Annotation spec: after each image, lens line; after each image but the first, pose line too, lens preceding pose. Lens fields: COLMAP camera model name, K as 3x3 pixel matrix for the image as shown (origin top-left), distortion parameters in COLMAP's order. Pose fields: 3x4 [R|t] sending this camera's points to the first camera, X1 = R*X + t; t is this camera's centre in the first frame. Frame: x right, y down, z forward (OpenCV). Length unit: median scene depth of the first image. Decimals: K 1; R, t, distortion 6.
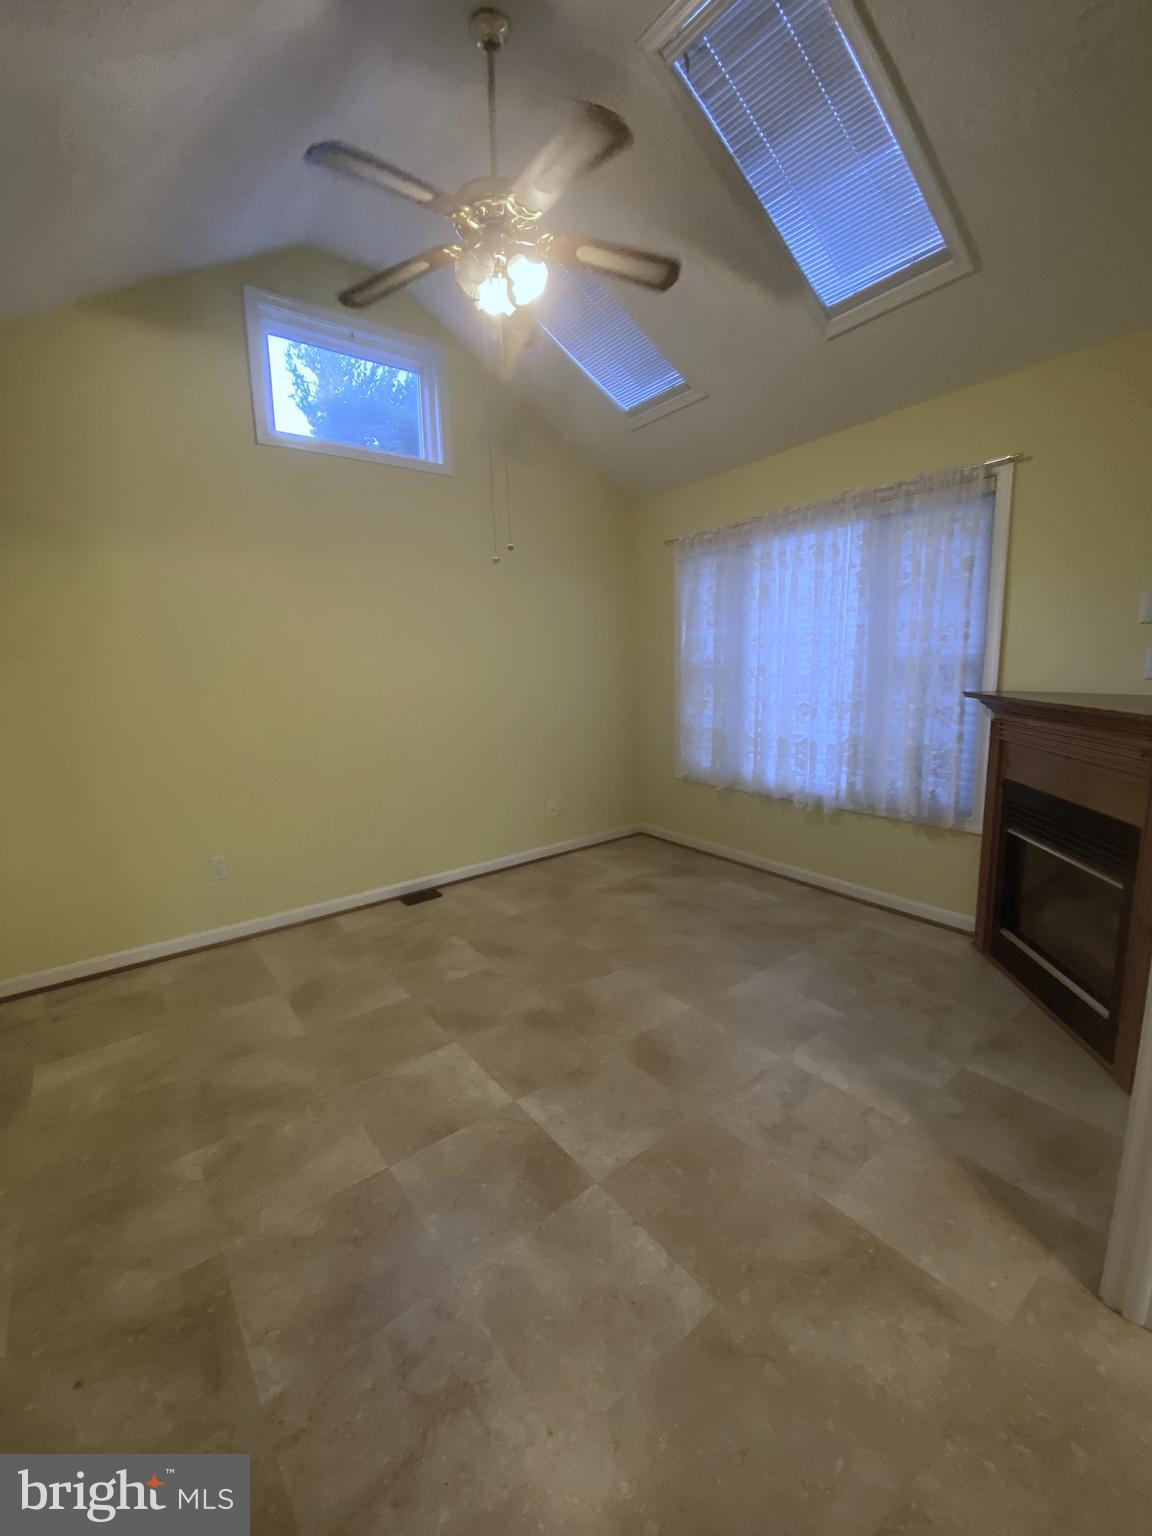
lens RADIAL K [[629.6, 0, 576.0], [0, 629.6, 768.0], [0, 0, 1]] dist [0.042131, -0.028968]
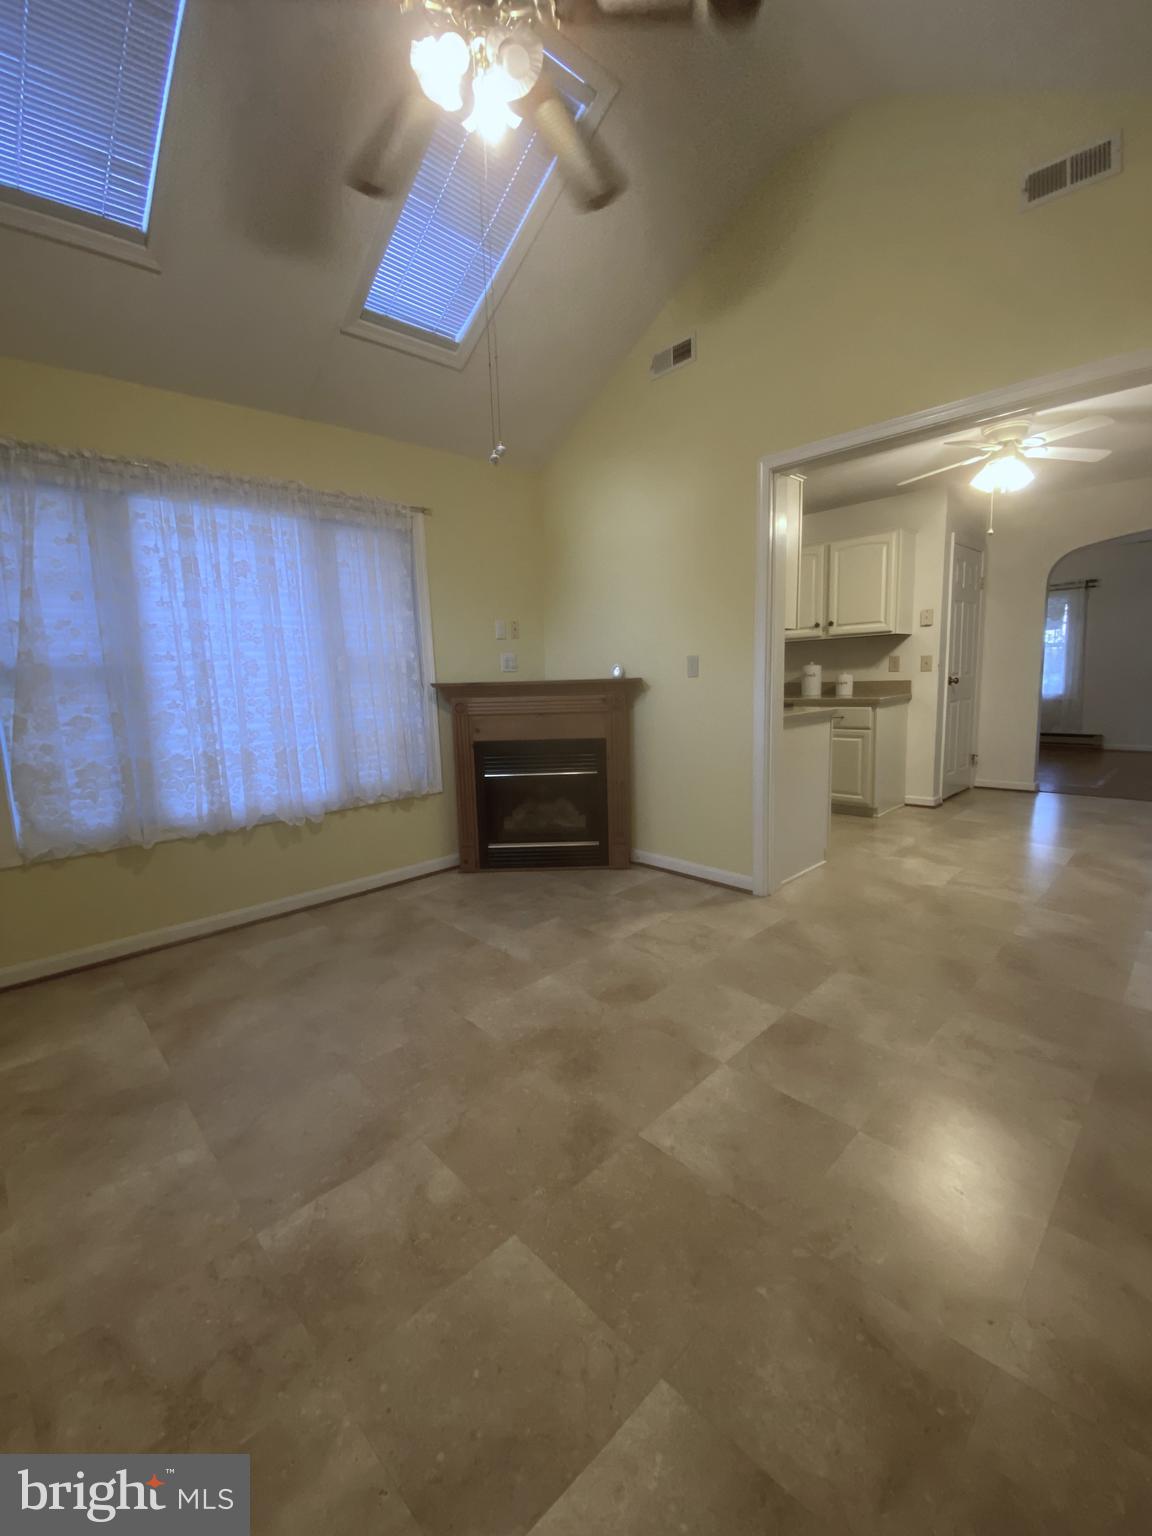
lens RADIAL K [[629.6, 0, 576.0], [0, 629.6, 768.0], [0, 0, 1]] dist [0.042131, -0.028968]
pose [[-0.111273, -0.122589, 0.986200, -0.738895], [0.208910, 0.967303, 0.143811, -0.078711], [-0.971584, 0.222029, -0.082024, 0.905155]]
